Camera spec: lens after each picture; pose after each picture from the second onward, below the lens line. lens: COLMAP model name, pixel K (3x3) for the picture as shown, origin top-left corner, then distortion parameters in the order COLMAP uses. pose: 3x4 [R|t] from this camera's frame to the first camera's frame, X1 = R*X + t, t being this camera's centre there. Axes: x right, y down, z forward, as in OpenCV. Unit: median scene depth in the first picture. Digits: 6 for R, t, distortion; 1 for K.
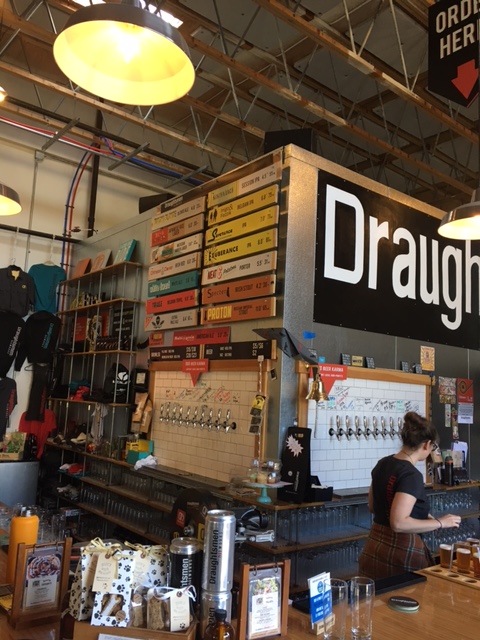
lens RADIAL K [[532.4, 0, 240.0], [0, 532.4, 320.0], [0, 0, 1]] dist [0.060568, -0.009614]
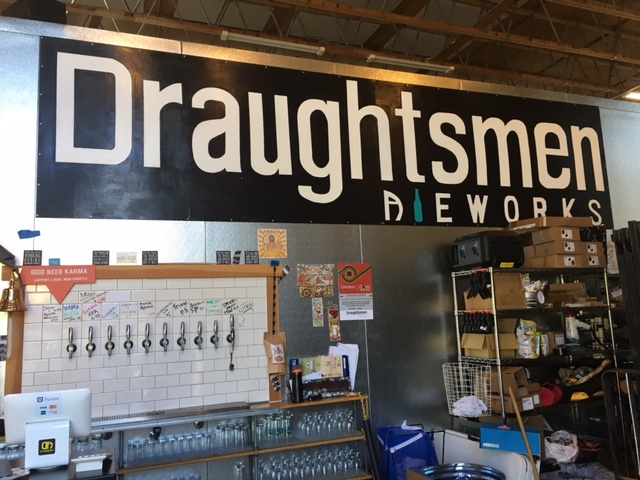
lens RADIAL K [[532.4, 0, 320.0], [0, 532.4, 240.0], [0, 0, 1]] dist [0.060568, -0.009614]
pose [[0.947533, -0.144139, -0.285315, 0.637956], [0.138405, 0.989557, -0.040270, 0.107581], [0.288140, -0.001332, 0.957587, 0.265236]]
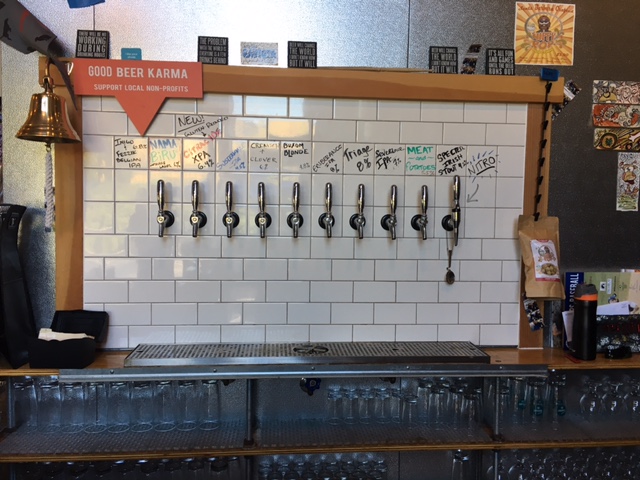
lens RADIAL K [[532.4, 0, 320.0], [0, 532.4, 240.0], [0, 0, 1]] dist [0.060568, -0.009614]
pose [[0.831227, -0.021543, -0.555516, 0.425479], [0.105517, 0.987199, 0.119602, 0.152089], [0.545828, -0.158032, 0.822860, 0.571198]]
